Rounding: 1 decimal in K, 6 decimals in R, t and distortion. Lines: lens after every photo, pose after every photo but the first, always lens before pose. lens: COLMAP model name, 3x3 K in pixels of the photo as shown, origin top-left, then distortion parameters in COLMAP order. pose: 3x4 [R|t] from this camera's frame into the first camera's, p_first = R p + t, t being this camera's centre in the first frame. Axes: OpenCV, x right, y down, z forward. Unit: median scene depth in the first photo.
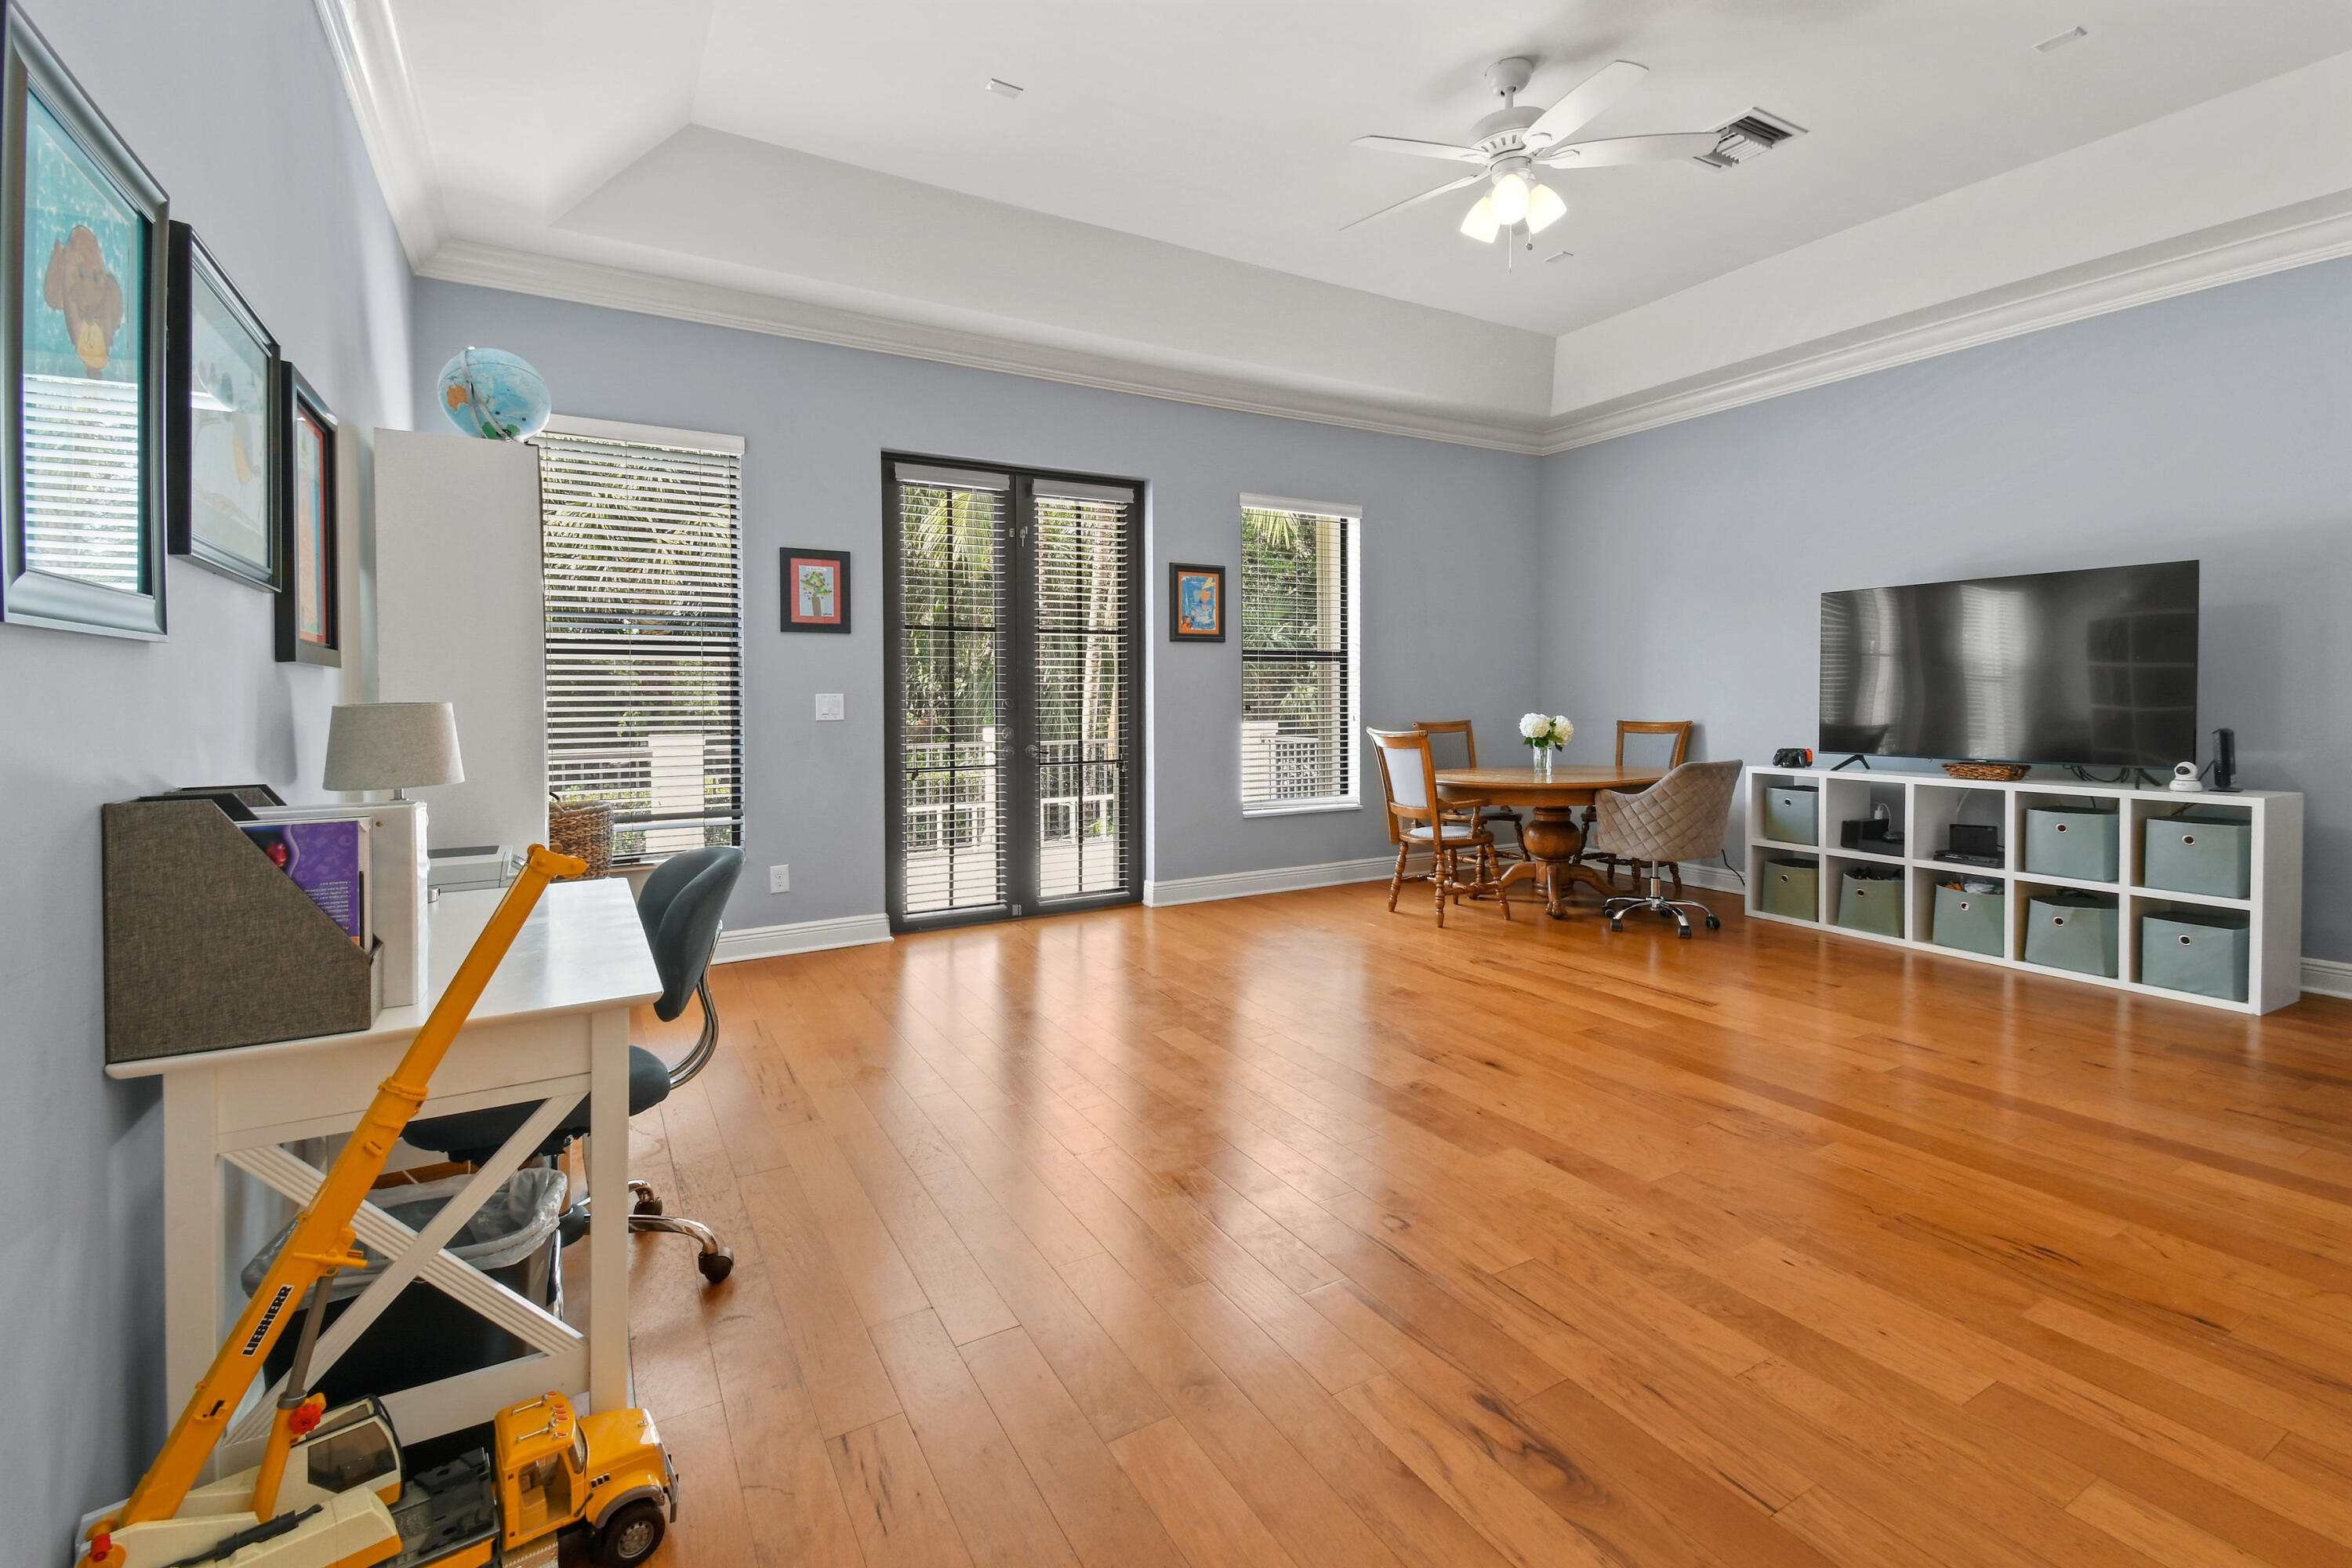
lens RADIAL K [[1037.7, 0, 1169.8], [0, 1037.7, 695.3], [0, 0, 1]] dist [0.008081, -0.000240]
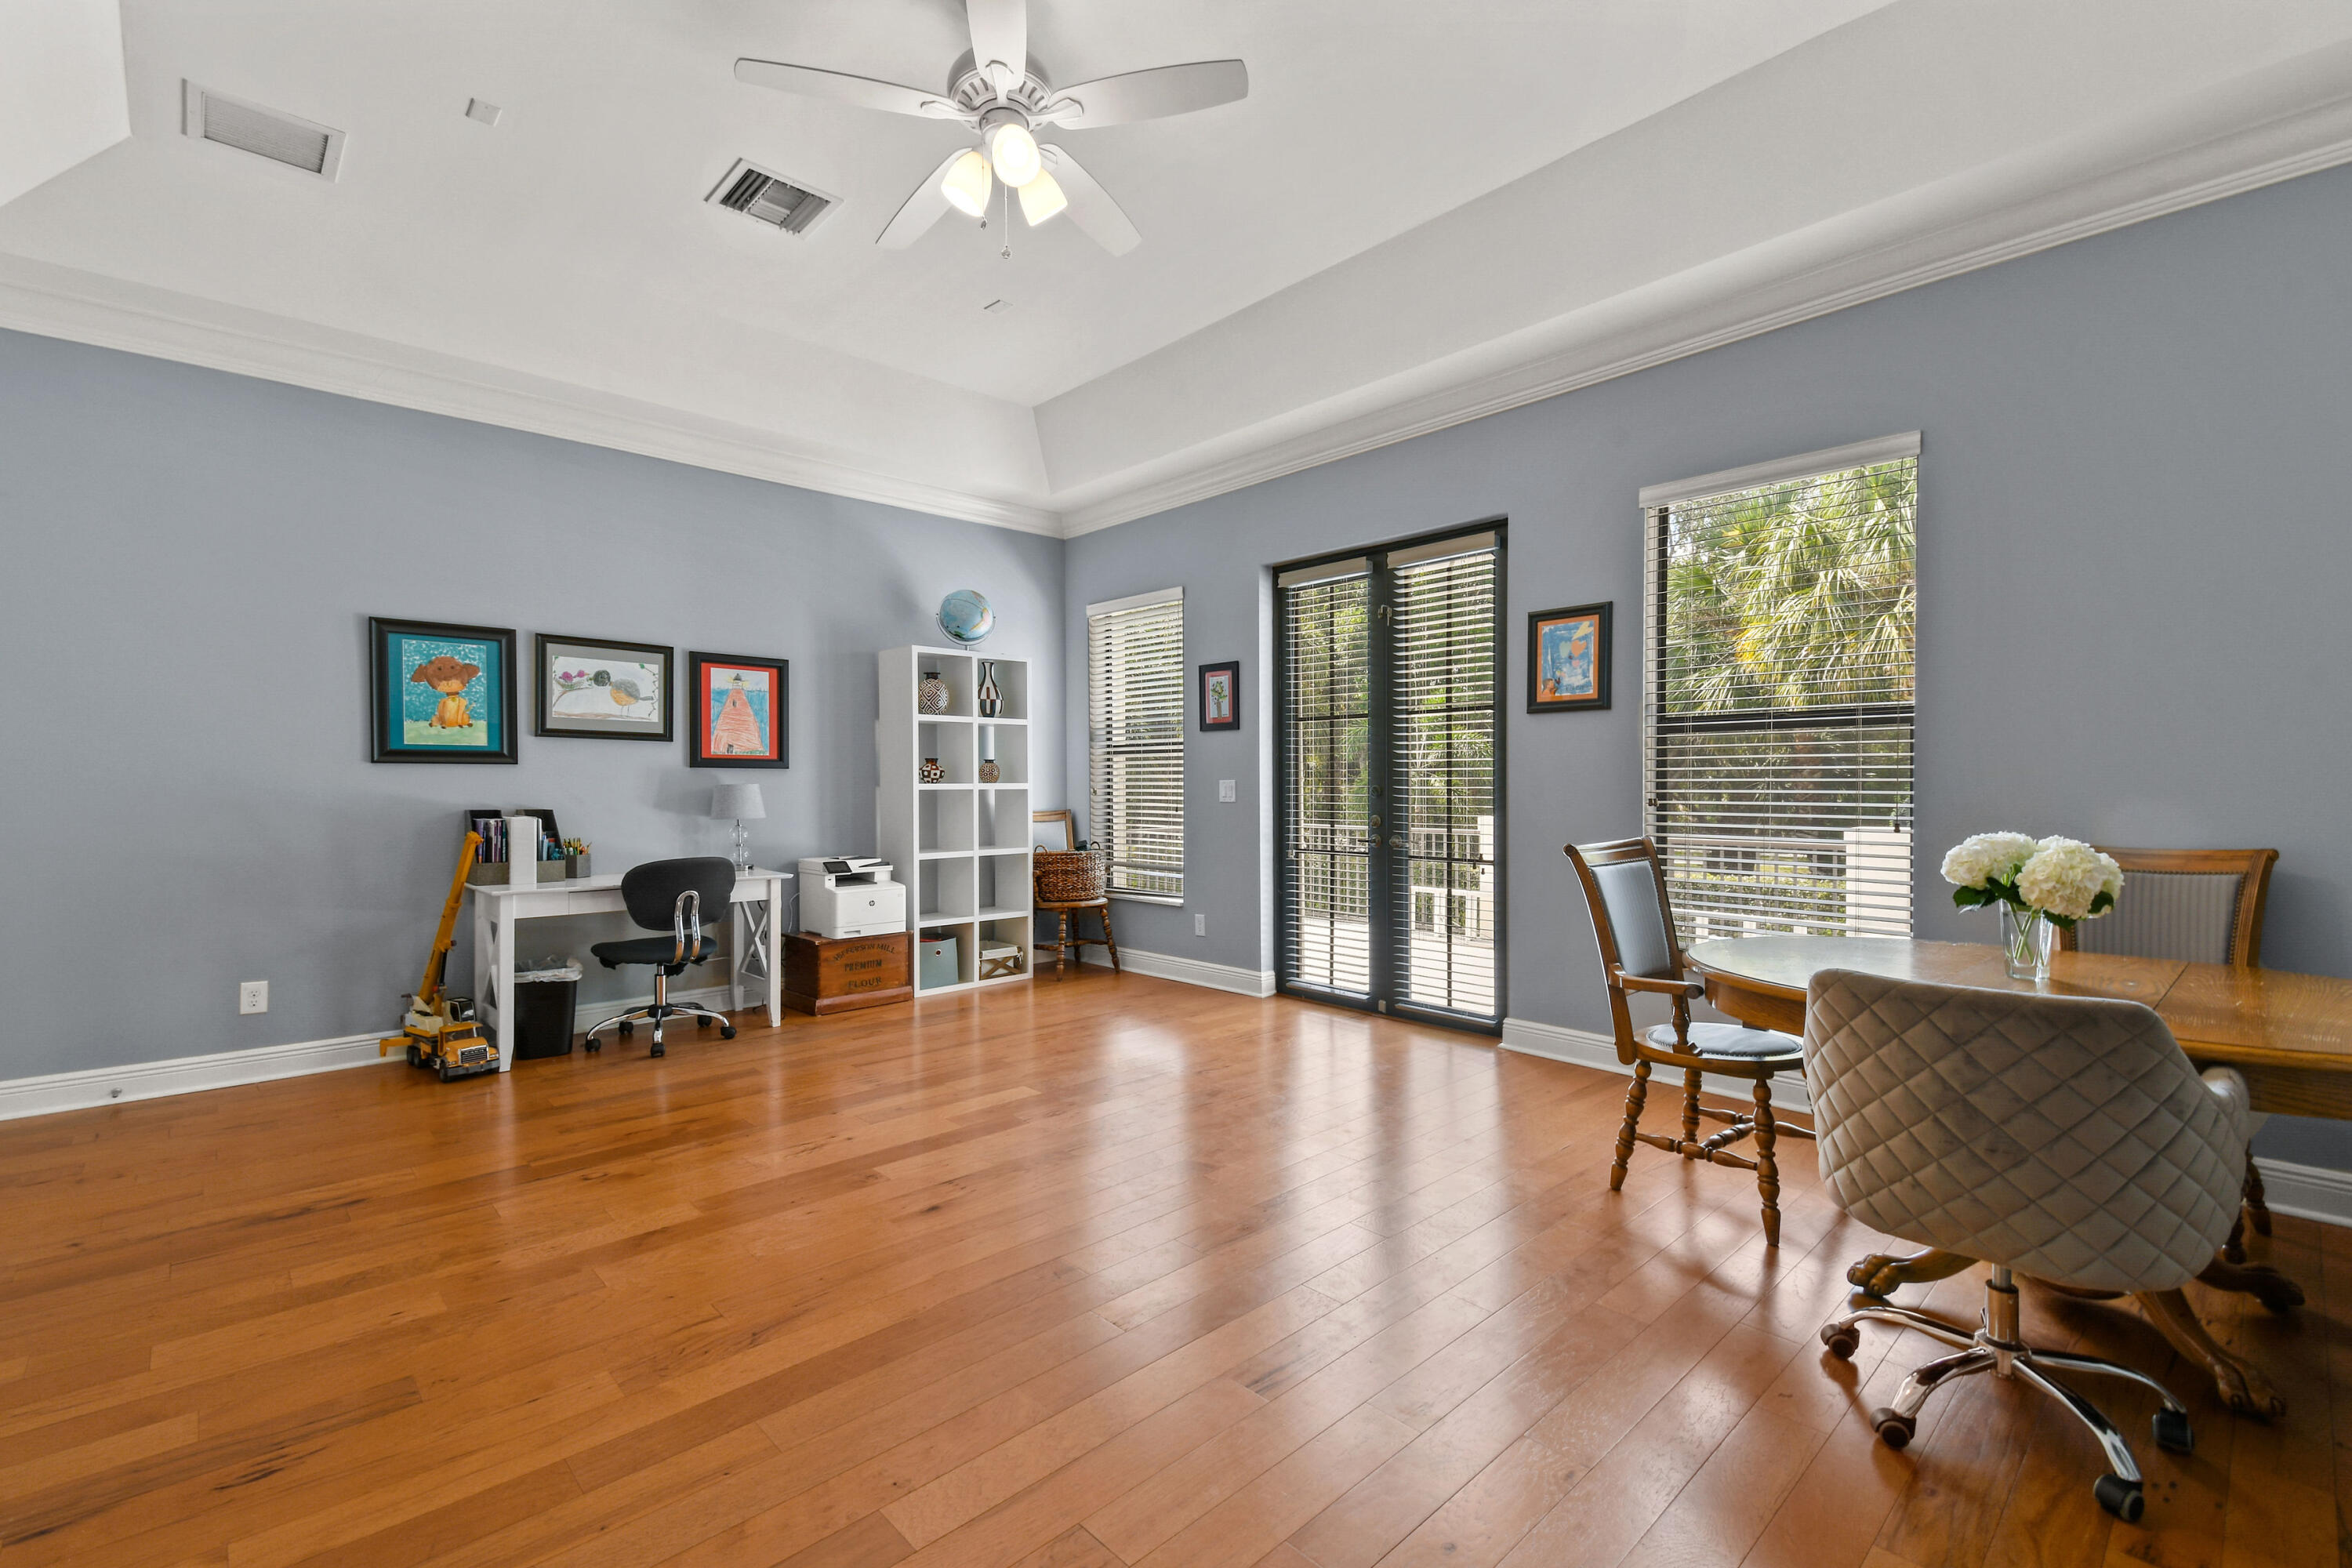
lens RADIAL K [[1031.6, 0, 1210.2], [0, 1031.6, 749.0], [0, 0, 1]] dist [0.013578, 0.000358]
pose [[0.242857, -0.022208, -0.969808, 0.713903], [0.007575, 0.999751, -0.020997, -0.011005], [0.970033, -0.002247, 0.242964, 0.591091]]
